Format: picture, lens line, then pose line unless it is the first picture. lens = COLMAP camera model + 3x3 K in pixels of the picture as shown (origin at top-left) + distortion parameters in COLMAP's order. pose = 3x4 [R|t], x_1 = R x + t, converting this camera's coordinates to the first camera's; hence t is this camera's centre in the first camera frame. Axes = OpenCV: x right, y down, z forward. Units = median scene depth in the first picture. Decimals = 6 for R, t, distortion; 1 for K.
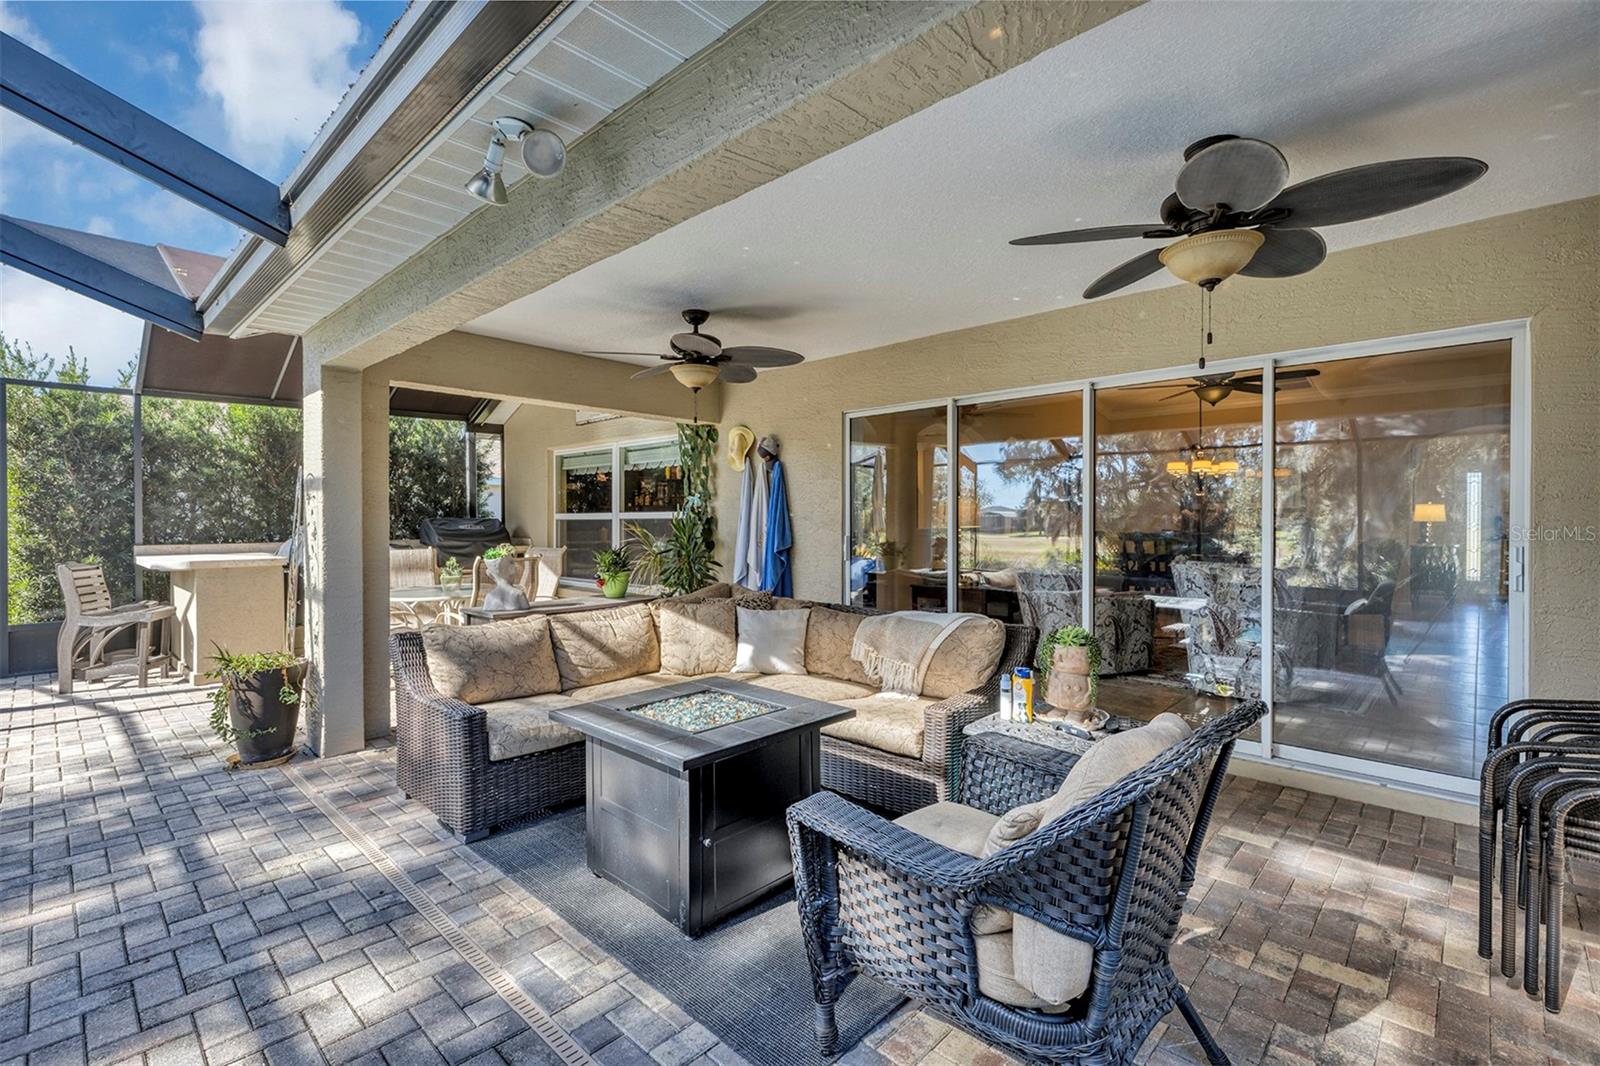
lens RADIAL K [[734.5, 0, 801.6], [0, 734.5, 528.1], [0, 0, 1]] dist [0.012066, 0.000240]
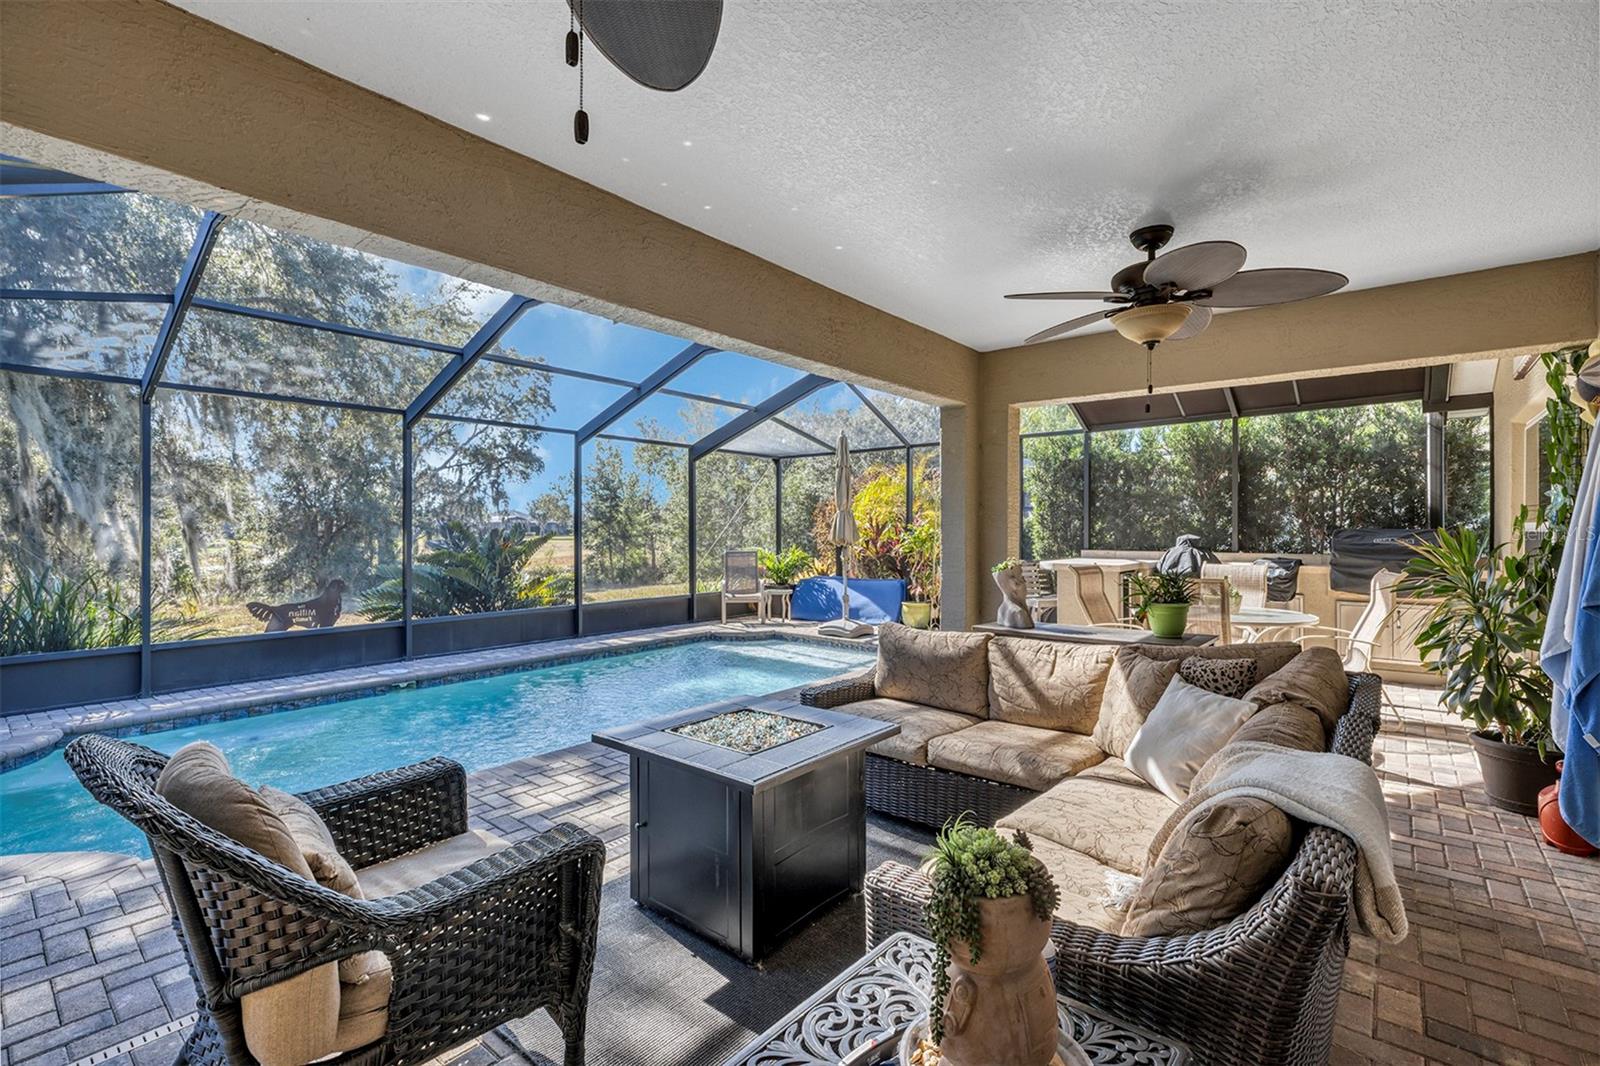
lens RADIAL K [[734.5, 0, 801.4], [0, 734.5, 531.9], [0, 0, 1]] dist [0.012066, 0.000240]
pose [[0.058643, 0.008614, -0.998242, 0.523626], [-0.010428, 0.999913, 0.008016, -0.016076], [0.998225, 0.009940, 0.058727, 0.637337]]
